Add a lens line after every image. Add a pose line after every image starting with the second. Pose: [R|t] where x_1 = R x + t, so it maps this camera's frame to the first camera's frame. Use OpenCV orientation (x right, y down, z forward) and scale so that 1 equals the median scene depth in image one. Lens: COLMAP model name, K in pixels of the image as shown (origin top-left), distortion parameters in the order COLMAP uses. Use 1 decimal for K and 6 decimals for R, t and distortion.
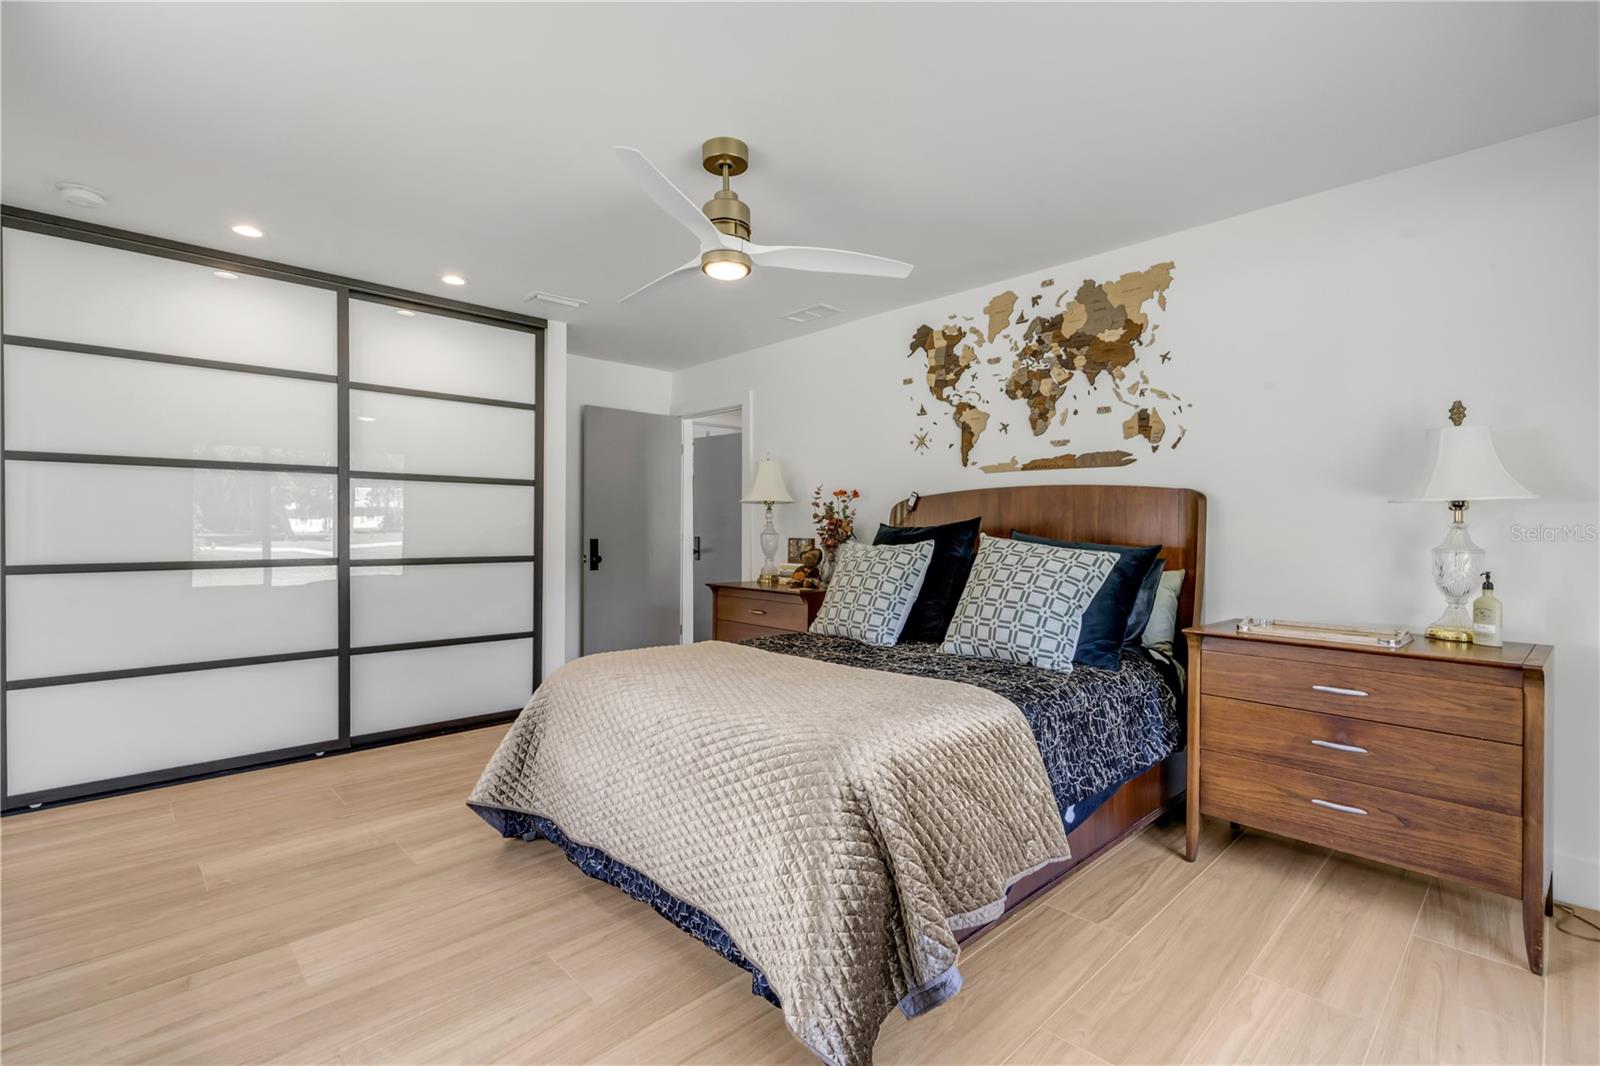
lens RADIAL K [[723.4, 0, 797.0], [0, 723.4, 536.9], [0, 0, 1]] dist [0.002644, 0.000130]
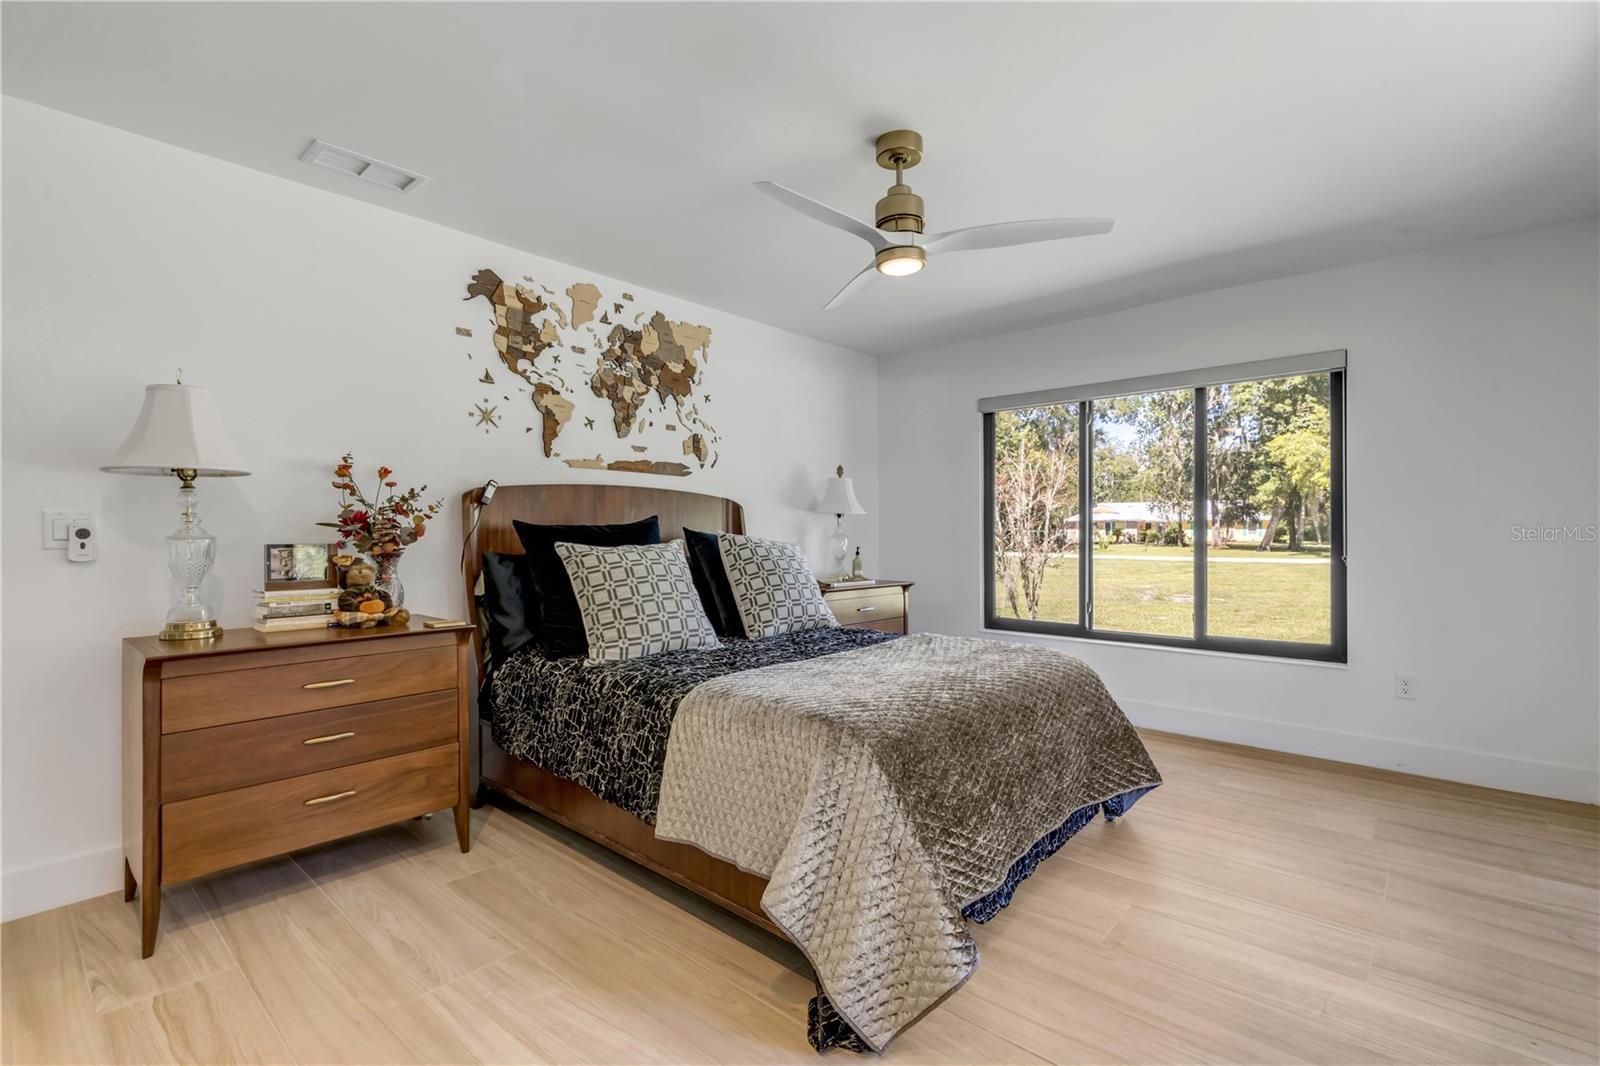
lens RADIAL K [[723.4, 0, 797.0], [0, 723.4, 536.9], [0, 0, 1]] dist [0.002644, 0.000130]
pose [[-0.084957, -0.011551, 0.996318, -0.725146], [0.014265, 0.999816, 0.012808, -0.006999], [-0.996283, 0.015300, -0.084777, 0.828386]]
